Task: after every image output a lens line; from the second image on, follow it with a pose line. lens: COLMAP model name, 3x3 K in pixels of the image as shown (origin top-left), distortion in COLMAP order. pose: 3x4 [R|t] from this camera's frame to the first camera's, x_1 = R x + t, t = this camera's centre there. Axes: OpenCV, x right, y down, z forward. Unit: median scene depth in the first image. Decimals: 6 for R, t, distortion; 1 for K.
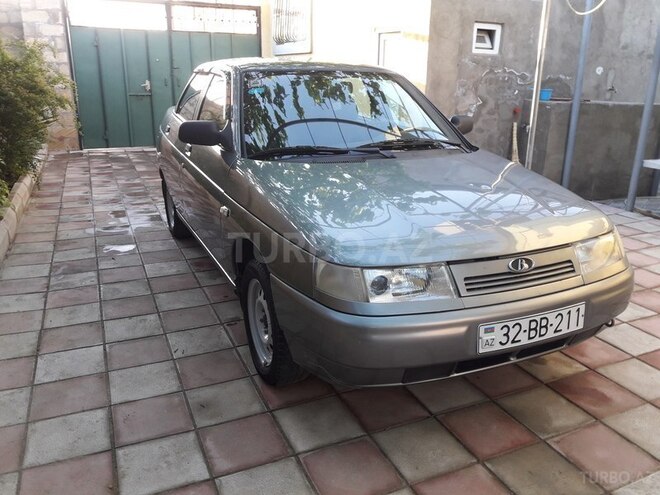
lens RADIAL K [[536.8, 0, 336.2], [0, 536.8, 250.7], [0, 0, 1]] dist [0.055042, -0.073075]
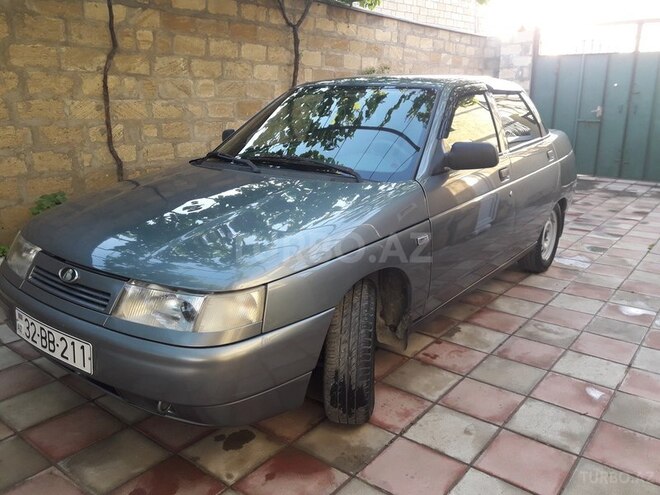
lens RADIAL K [[536.8, 0, 349.1], [0, 536.8, 247.9], [0, 0, 1]] dist [0.055042, -0.073075]
pose [[0.475470, 0.225257, -0.850404, 0.326245], [-0.273675, 0.956571, 0.100364, -0.059537], [0.836080, 0.185015, 0.516469, 0.211726]]
